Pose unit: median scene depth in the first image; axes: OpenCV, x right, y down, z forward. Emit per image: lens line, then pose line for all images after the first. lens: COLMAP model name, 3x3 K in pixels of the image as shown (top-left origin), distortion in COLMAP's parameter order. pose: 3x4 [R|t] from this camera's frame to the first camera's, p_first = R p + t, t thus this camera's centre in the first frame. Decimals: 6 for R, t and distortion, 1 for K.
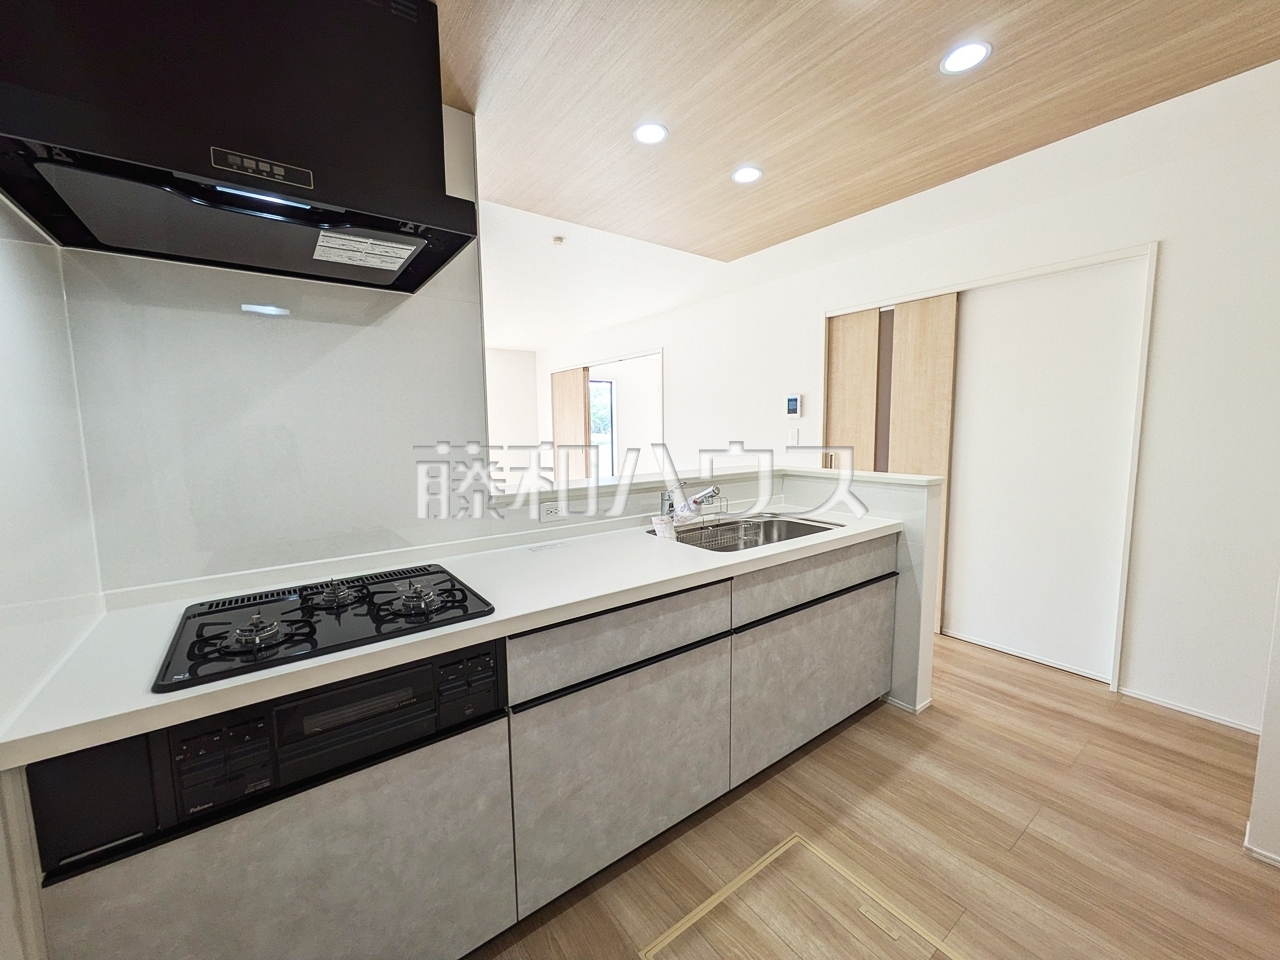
lens RADIAL K [[506.9, 0, 642.8], [0, 506.9, 478.0], [0, 0, 1]] dist [0.002564, 0.000065]
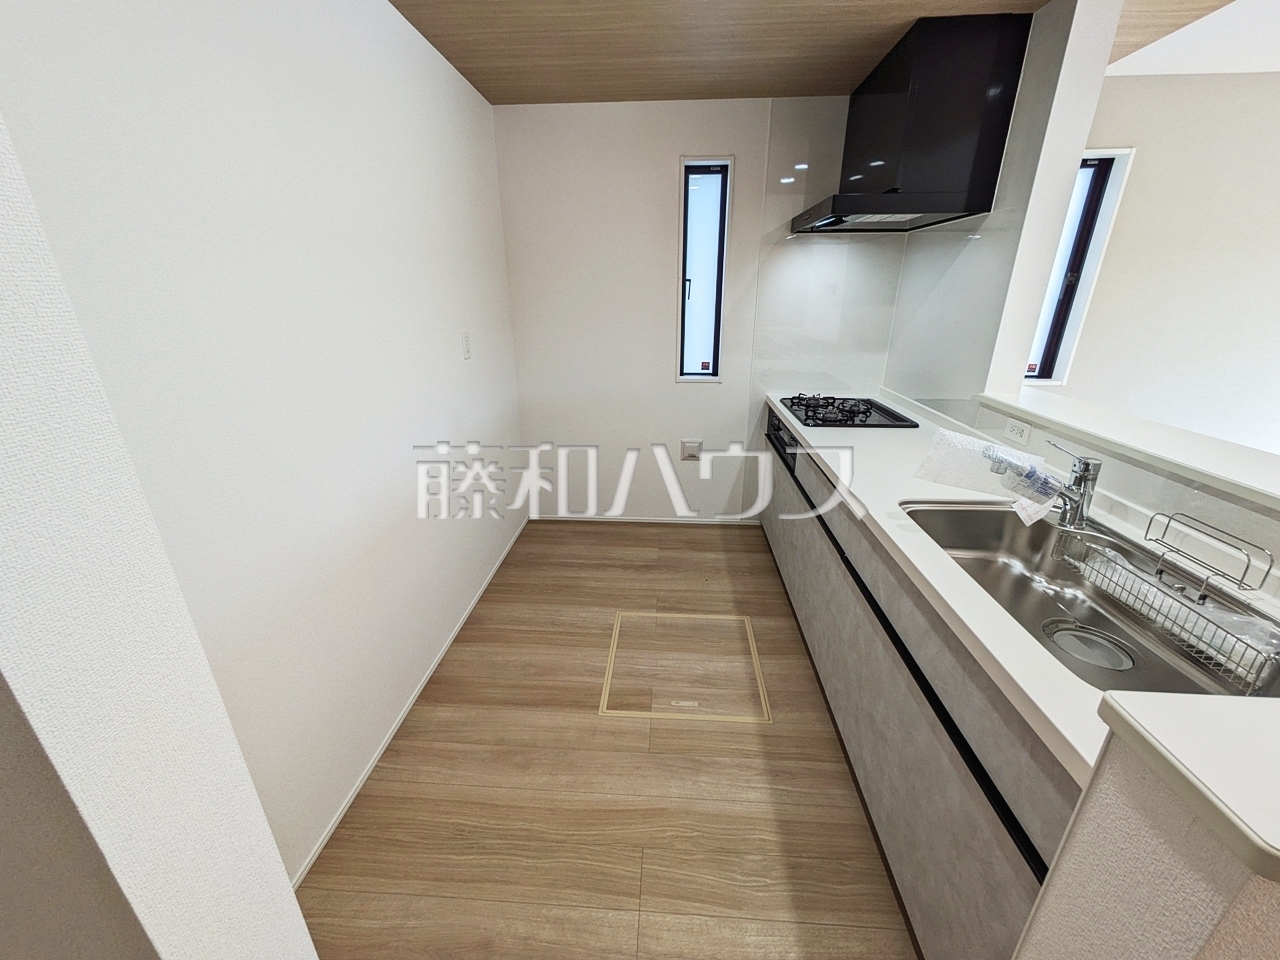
lens RADIAL K [[504.2, 0, 642.6], [0, 504.2, 479.6], [0, 0, 1]] dist [-0.001974, 0.000676]
pose [[-0.646360, 0.281779, -0.709098, 1.375360], [-0.070719, 0.903193, 0.423369, -0.282285], [0.759748, 0.323796, -0.563861, 1.519144]]
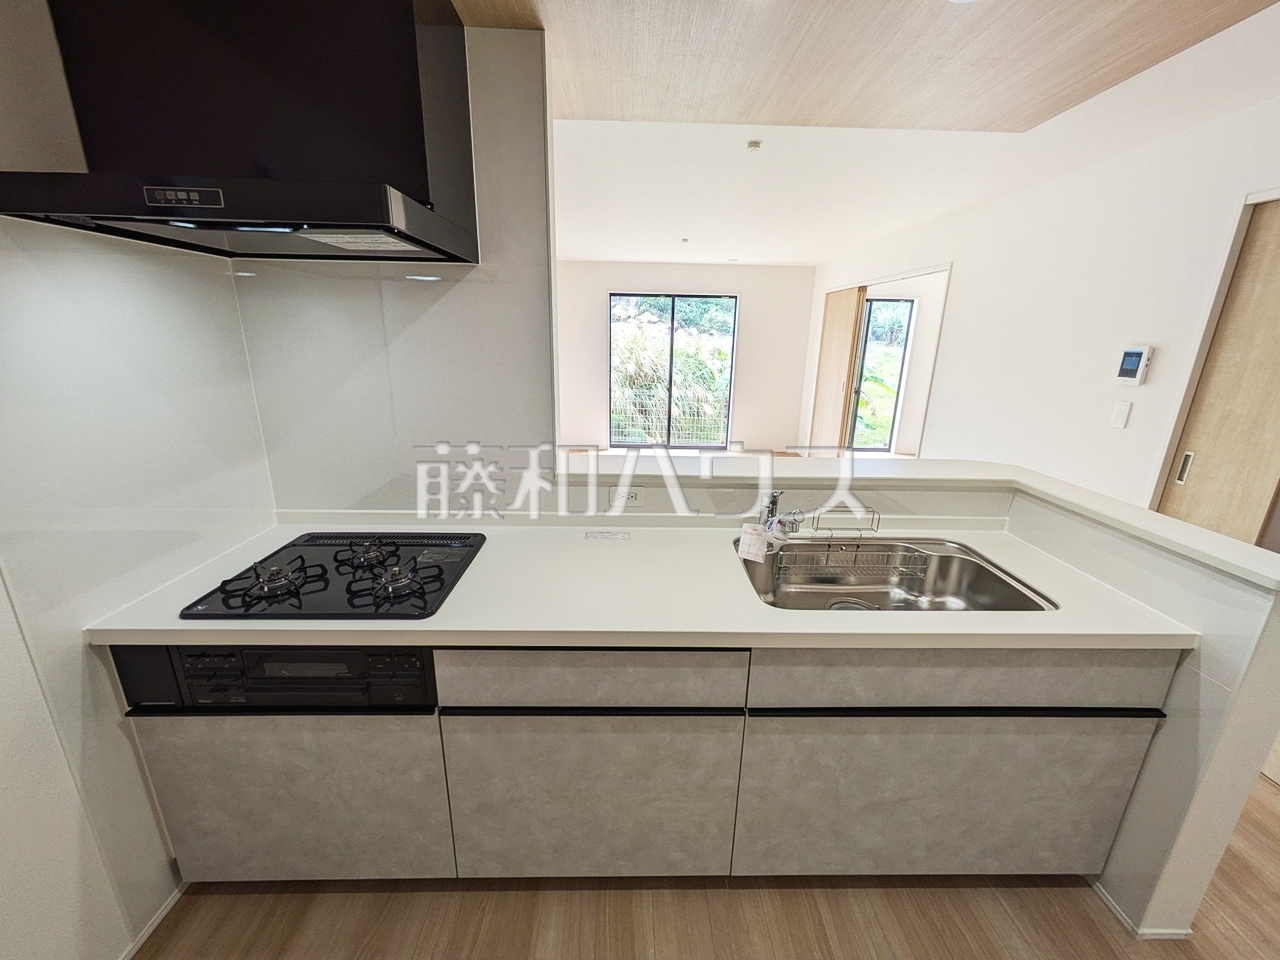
lens RADIAL K [[506.9, 0, 642.8], [0, 506.9, 478.0], [0, 0, 1]] dist [0.002564, 0.000065]
pose [[0.814200, 0.186022, -0.549977, 0.508360], [-0.088325, 0.975942, 0.199340, -0.222669], [0.573827, -0.113725, 0.811042, 0.418502]]
